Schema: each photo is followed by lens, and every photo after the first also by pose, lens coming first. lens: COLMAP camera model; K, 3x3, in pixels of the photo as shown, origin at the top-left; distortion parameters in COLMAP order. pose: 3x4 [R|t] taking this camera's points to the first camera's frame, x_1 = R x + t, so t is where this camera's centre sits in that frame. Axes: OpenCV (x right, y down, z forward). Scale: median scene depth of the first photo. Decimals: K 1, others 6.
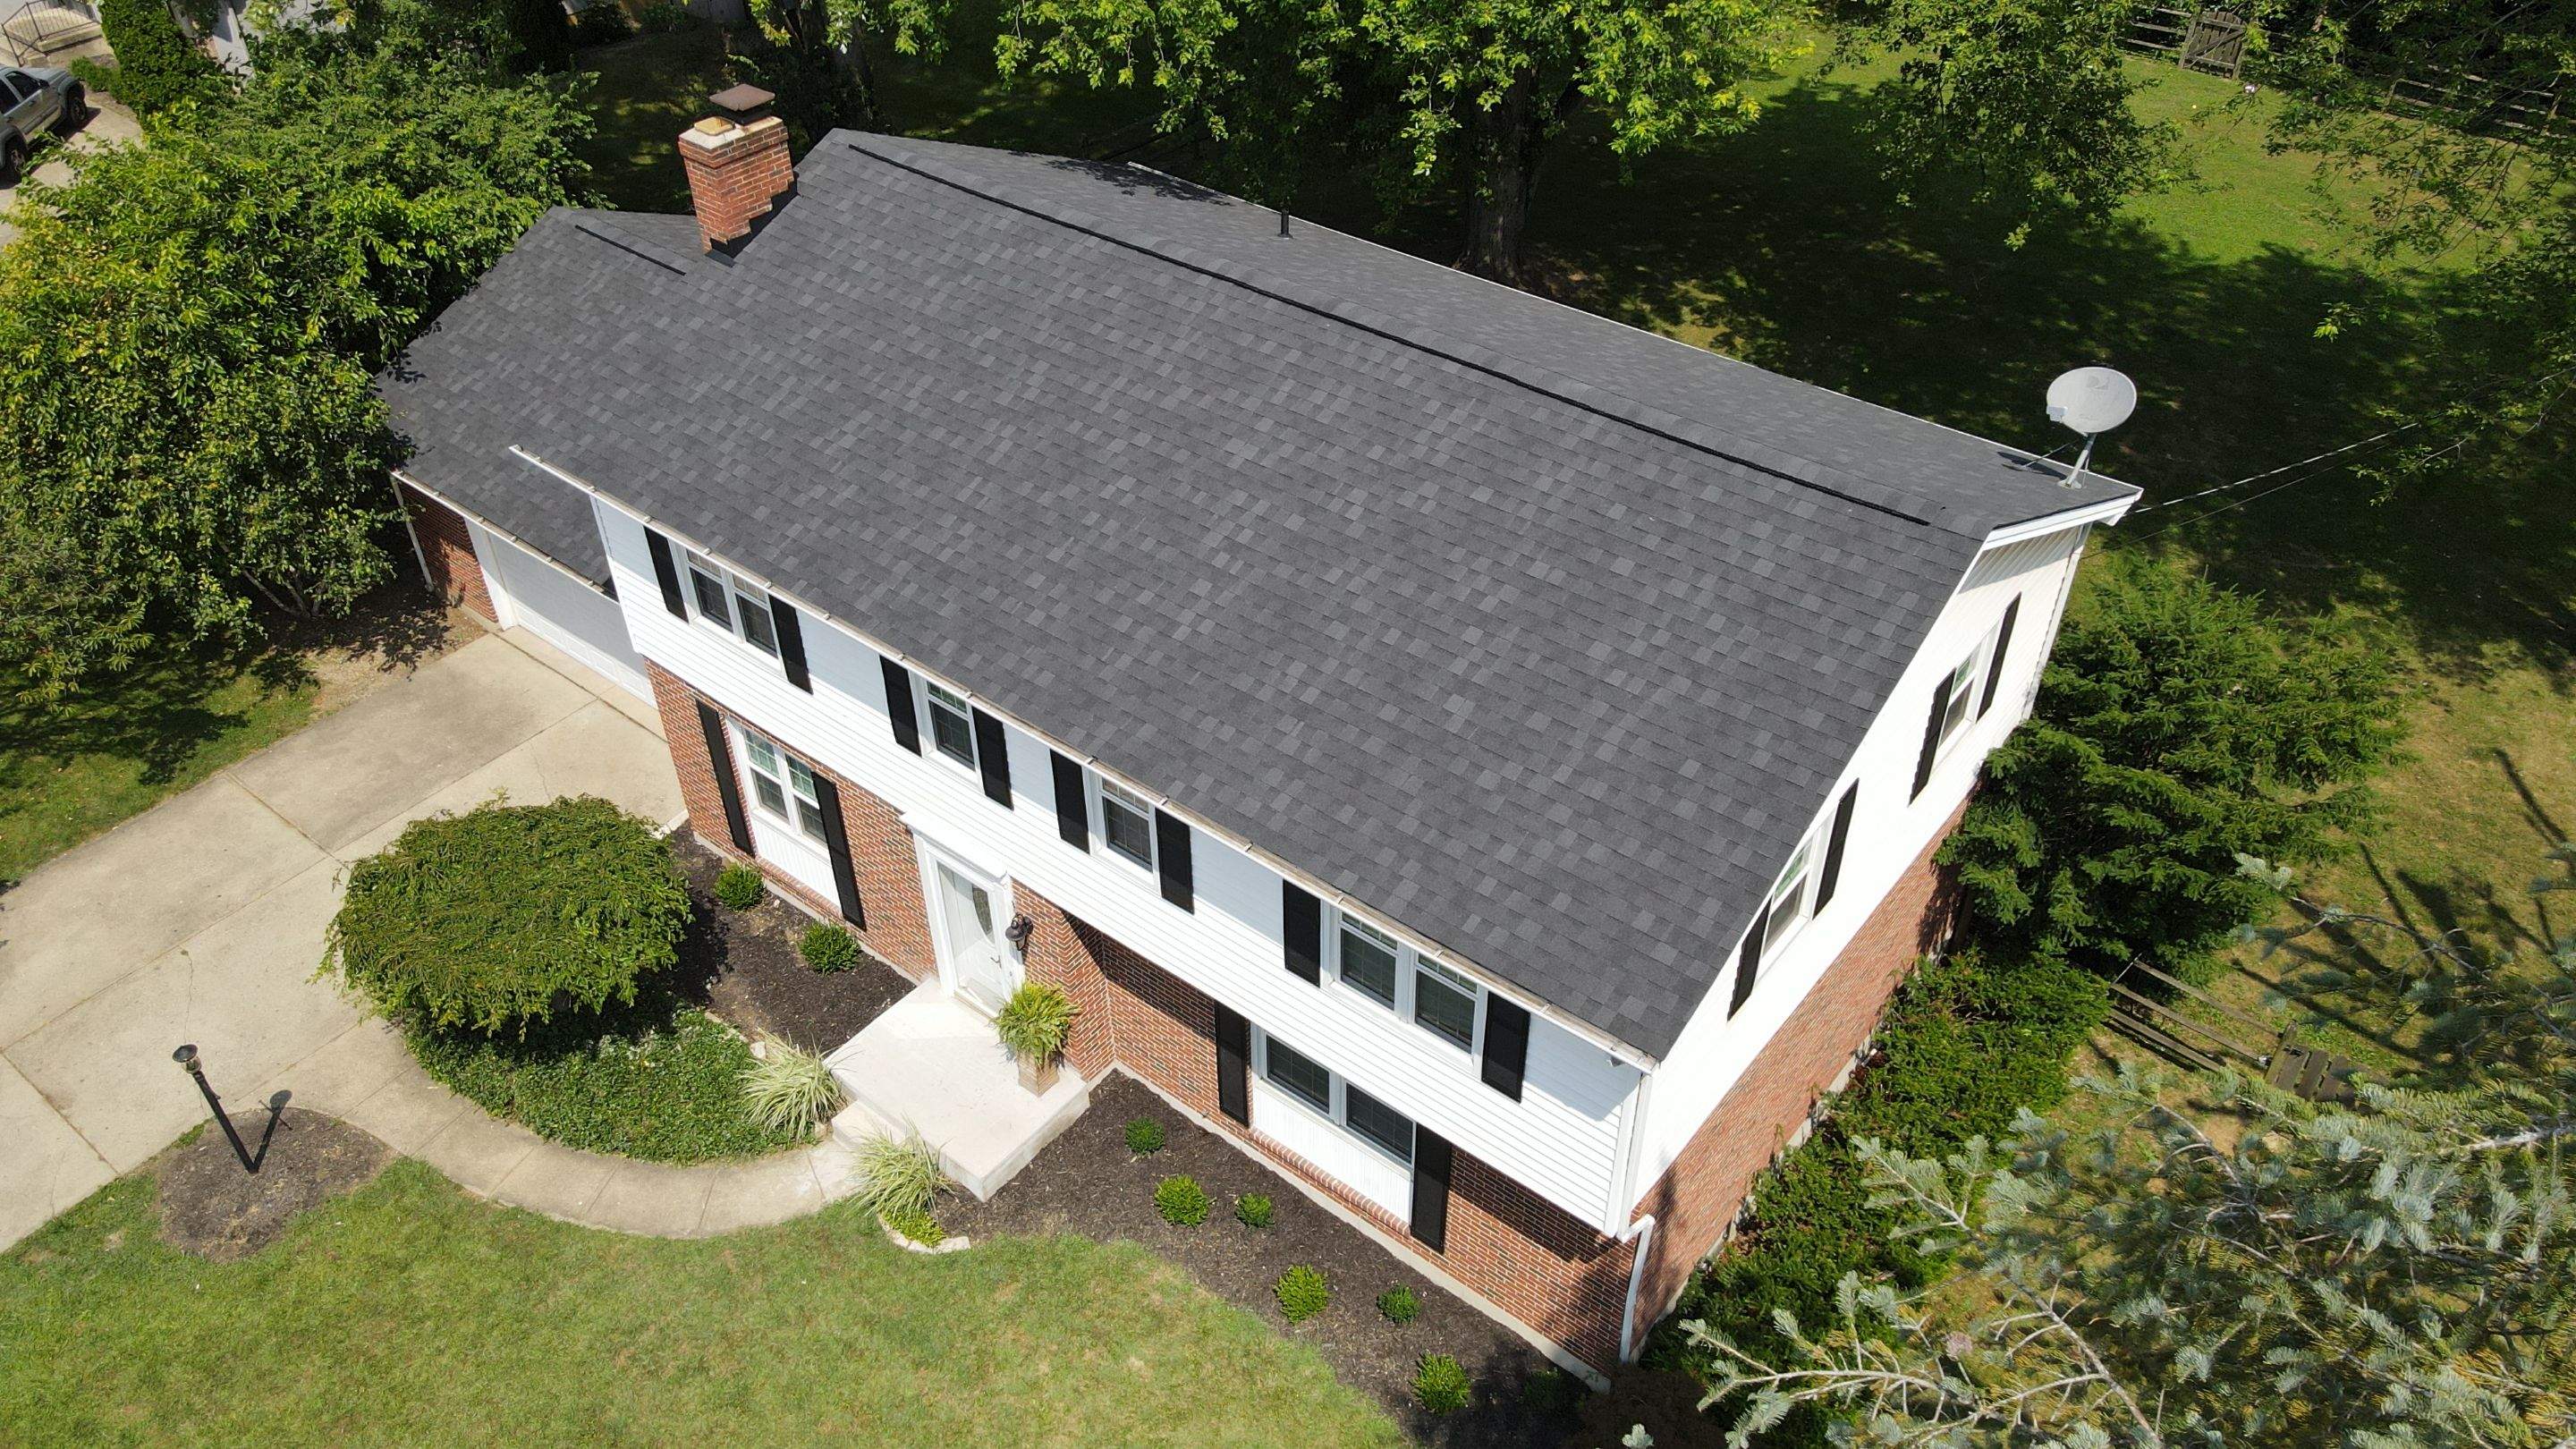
lens RADIAL K [[1905.2, 0, 1288.0], [0, 1905.2, 724.5], [0, 0, 1]] dist [0.001878, 0.012428]
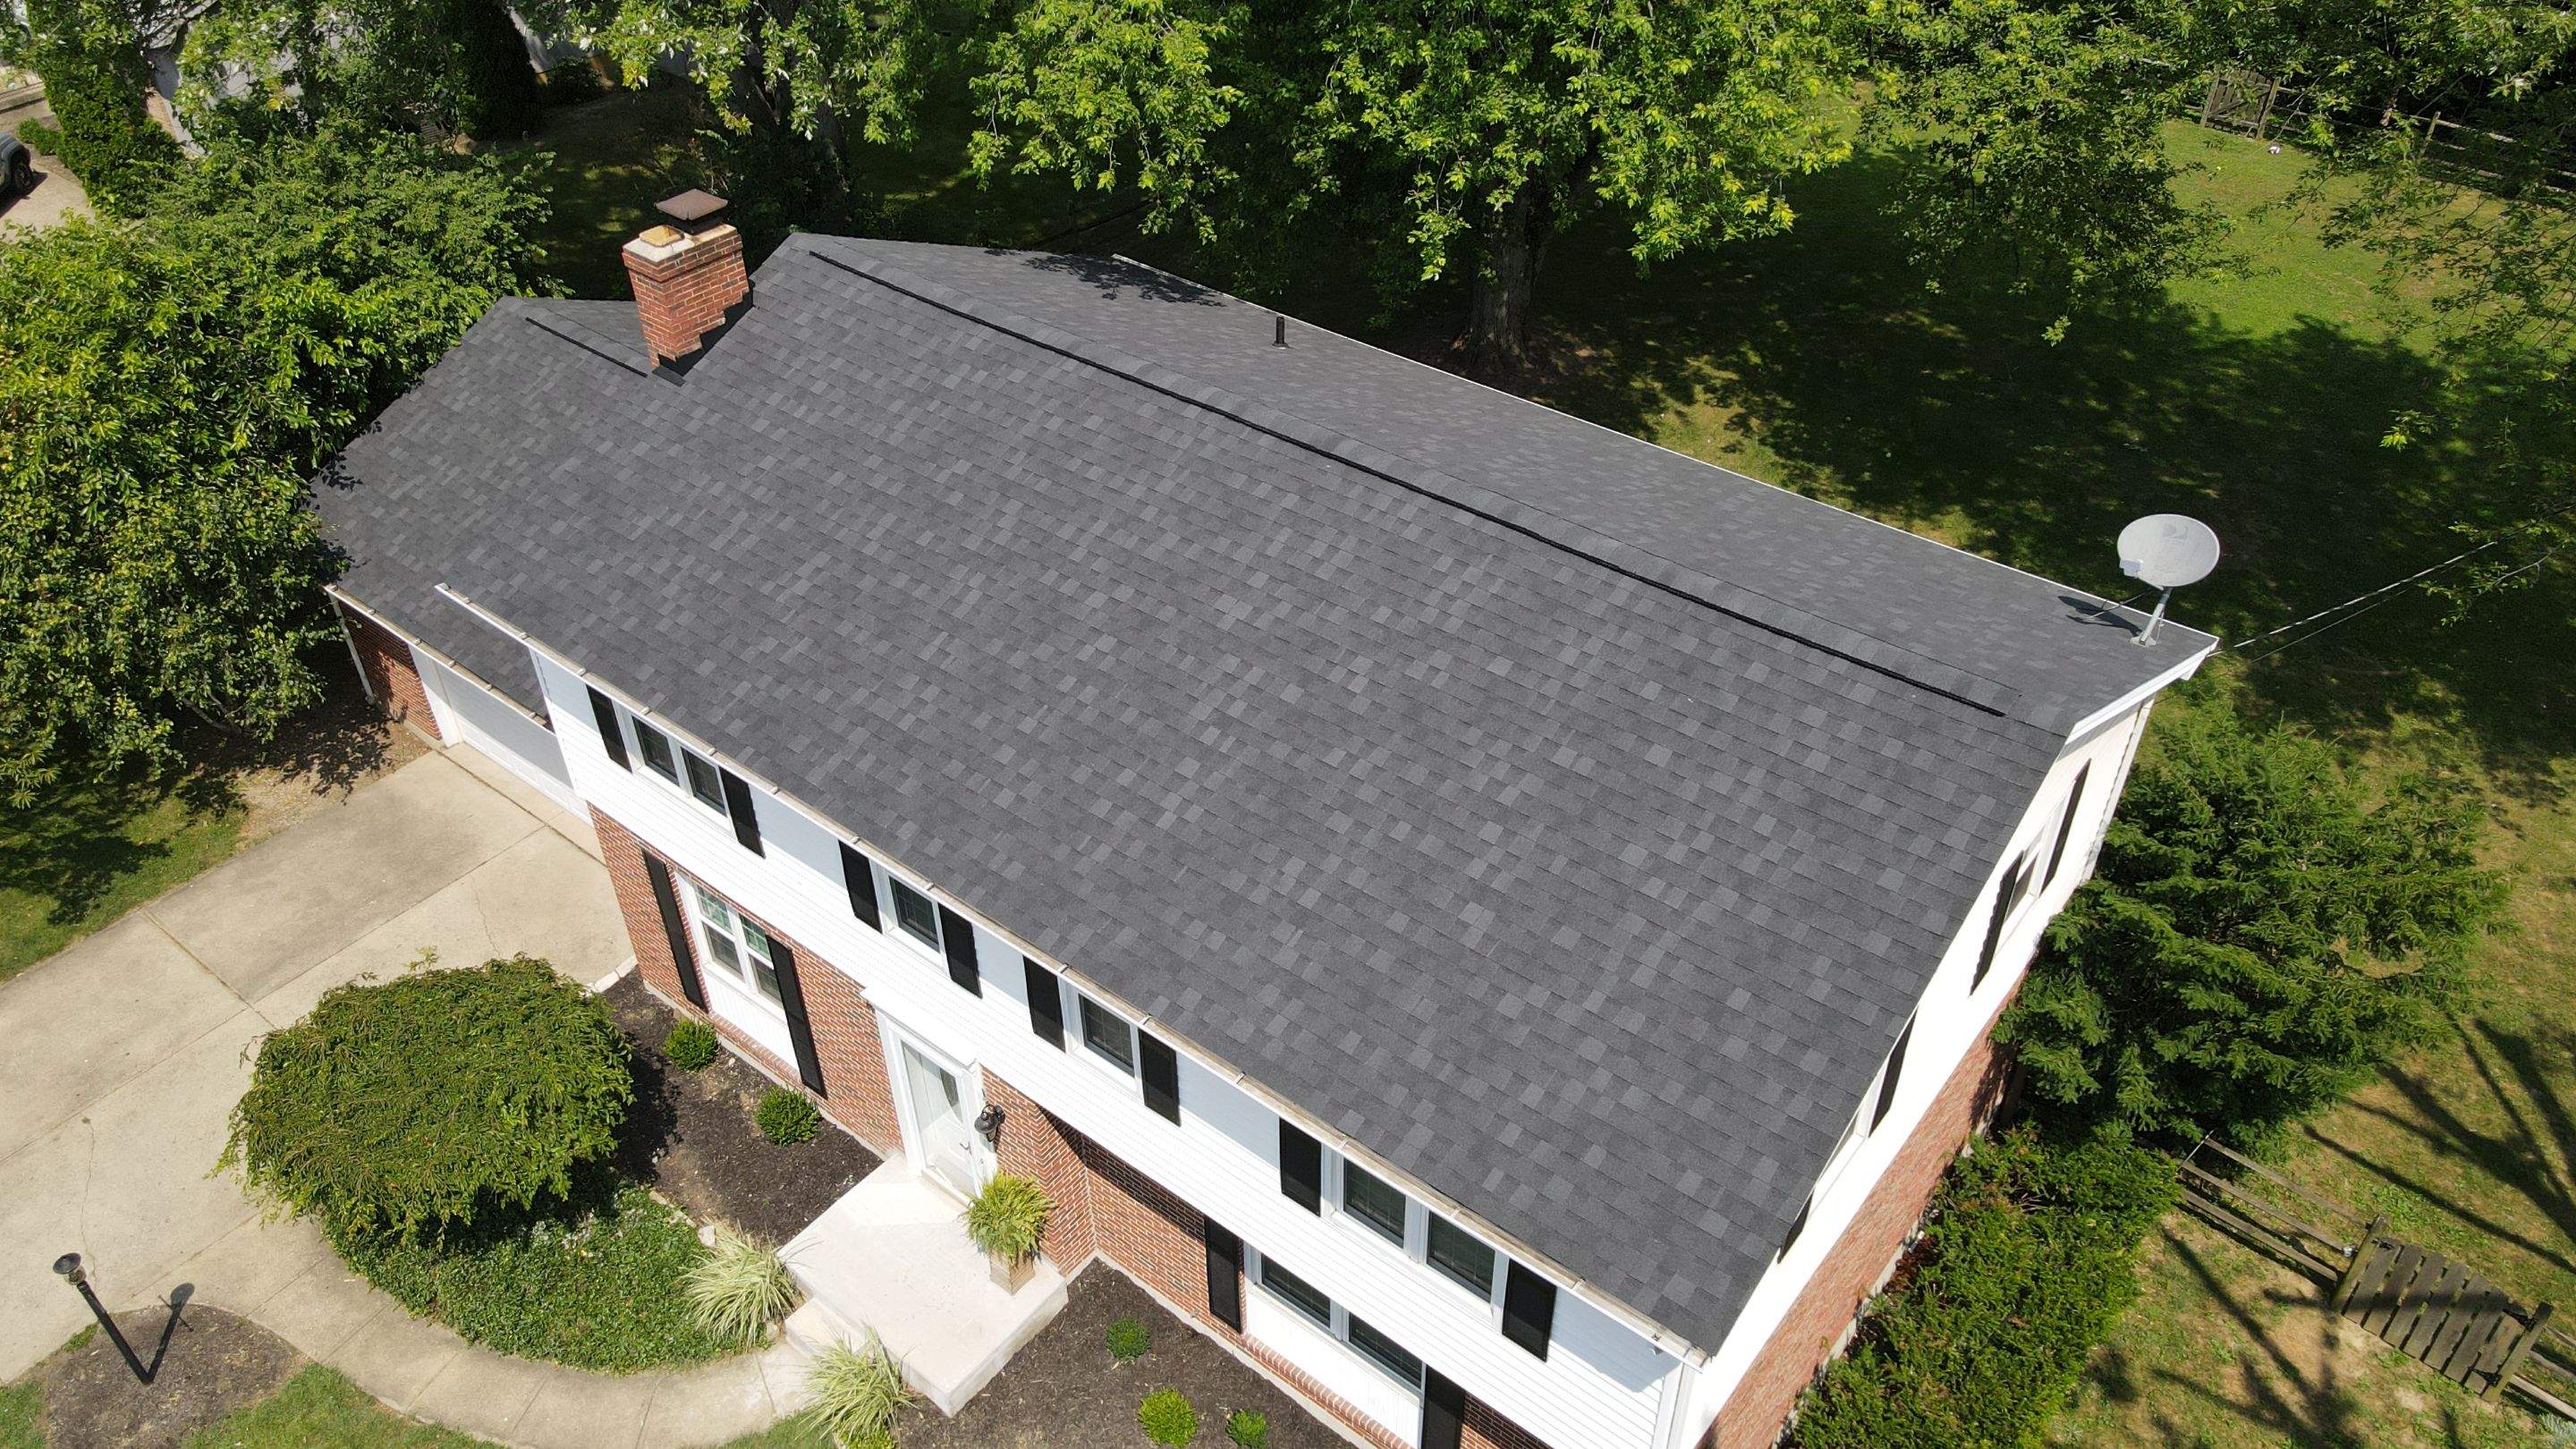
lens RADIAL K [[1908.7, 0, 1288.0], [0, 1908.7, 724.5], [0, 0, 1]] dist [0.007196, 0.003005]
pose [[0.999995, -0.000670, 0.003128, -0.000921], [0.000712, 0.999908, -0.013511, -0.064435], [-0.003119, 0.013513, 0.999904, 0.077987]]
